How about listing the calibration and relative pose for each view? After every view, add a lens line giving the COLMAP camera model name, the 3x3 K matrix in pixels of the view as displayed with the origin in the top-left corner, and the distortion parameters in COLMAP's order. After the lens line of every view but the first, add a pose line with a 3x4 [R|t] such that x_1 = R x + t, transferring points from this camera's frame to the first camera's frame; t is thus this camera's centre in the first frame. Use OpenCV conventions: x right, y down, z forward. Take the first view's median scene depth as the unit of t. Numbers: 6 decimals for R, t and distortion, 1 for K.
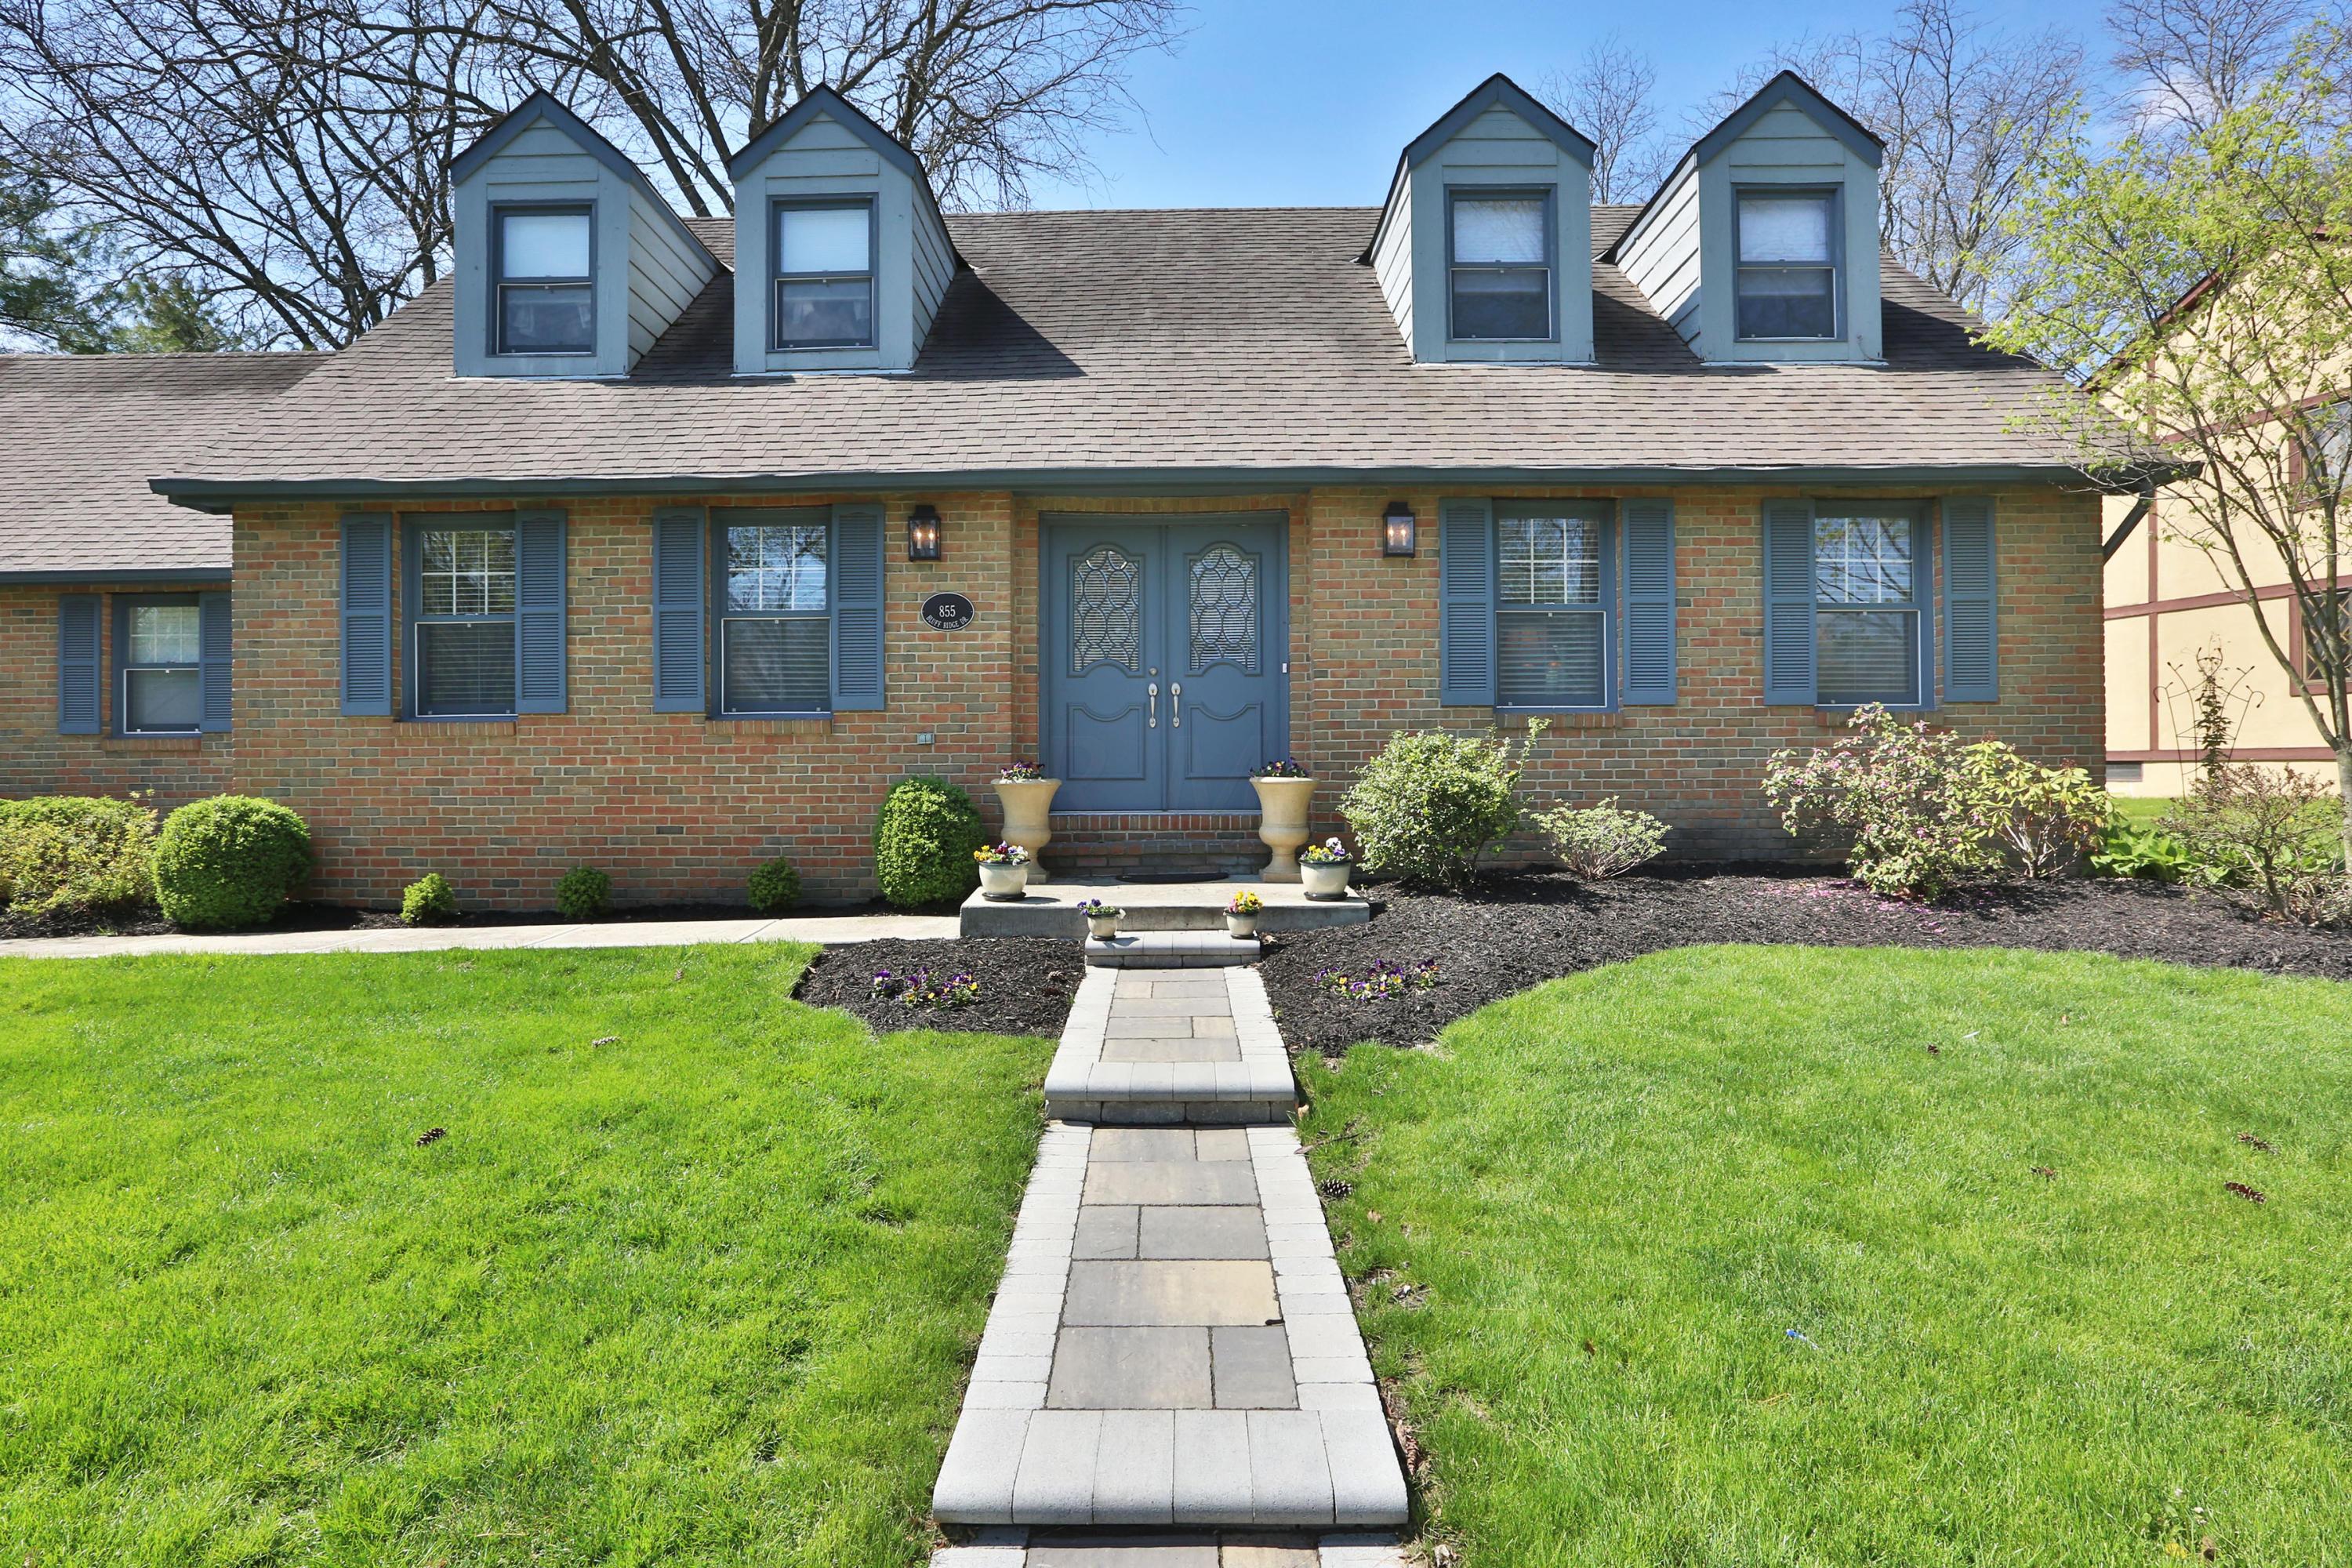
lens RADIAL K [[1171.1, 0, 1175.1], [0, 1171.1, 785.3], [0, 0, 1]] dist [-0.029903, 0.005944]
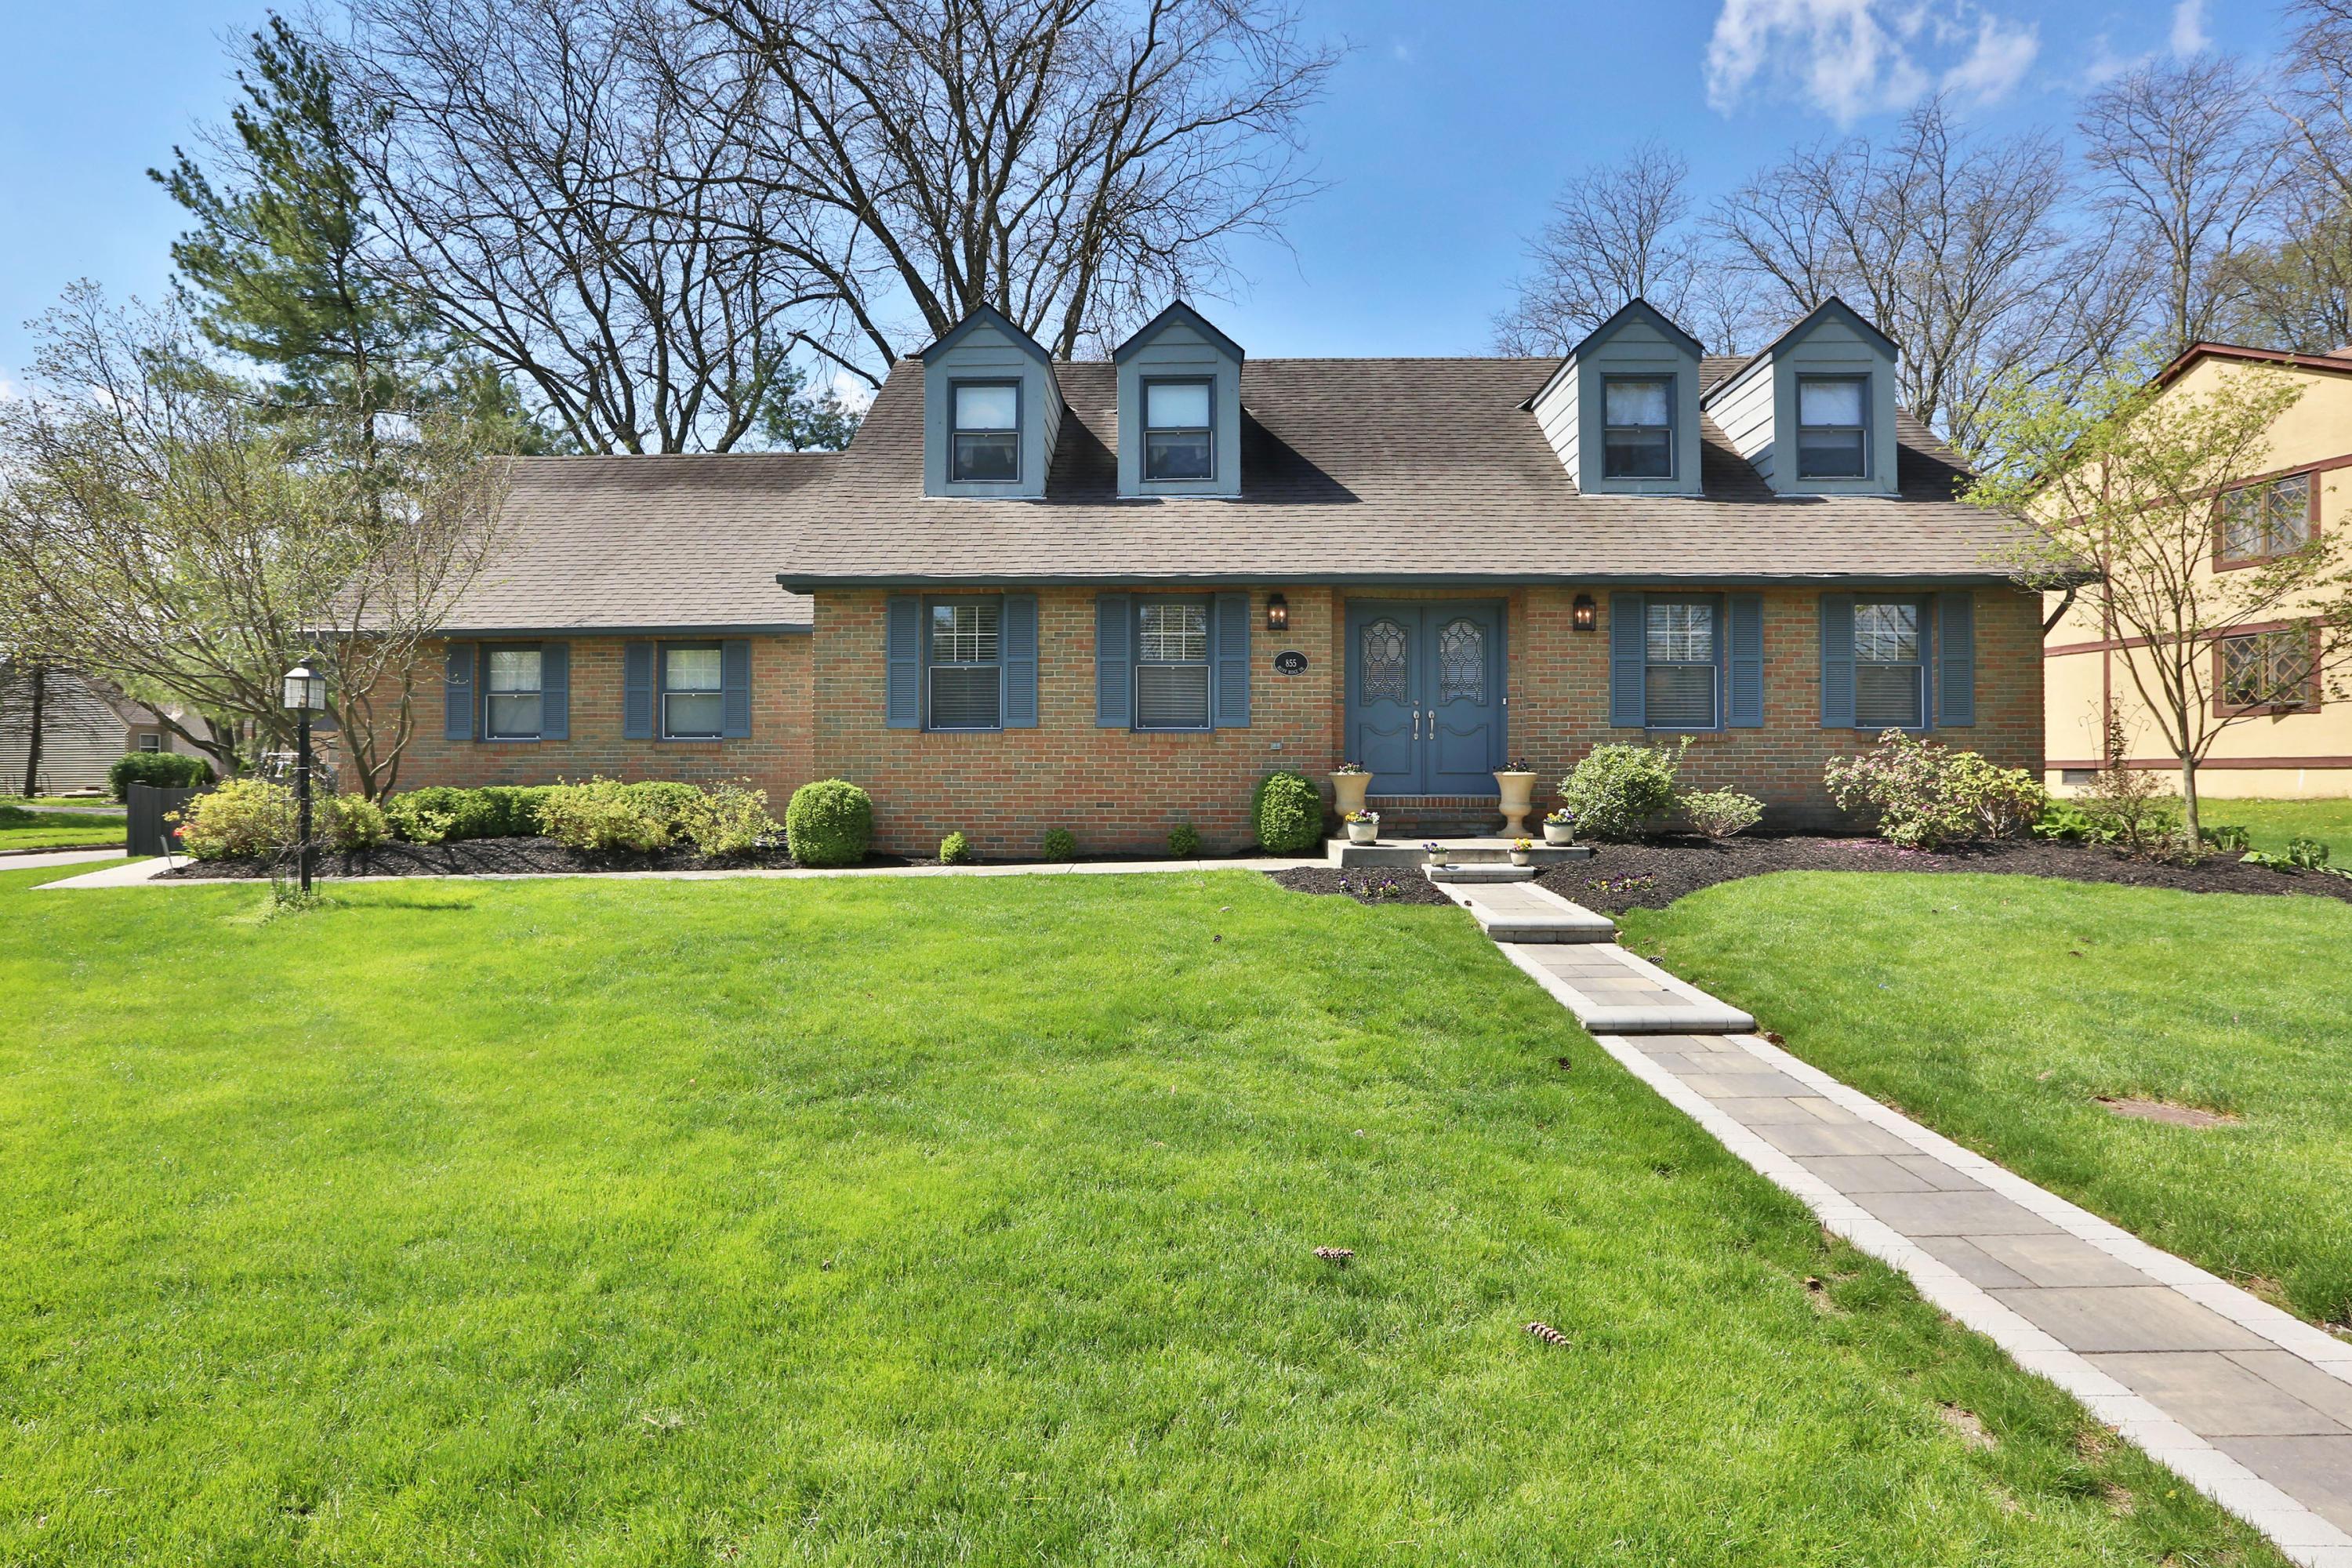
lens RADIAL K [[1140.6, 0, 1174.5], [0, 1140.6, 786.9], [0, 0, 1]] dist [-0.031068, 0.002837]
pose [[0.999943, 0.006280, -0.008647, -0.331939], [-0.006332, 0.999962, -0.005994, 0.023274], [0.008609, 0.006048, 0.999945, -0.494344]]
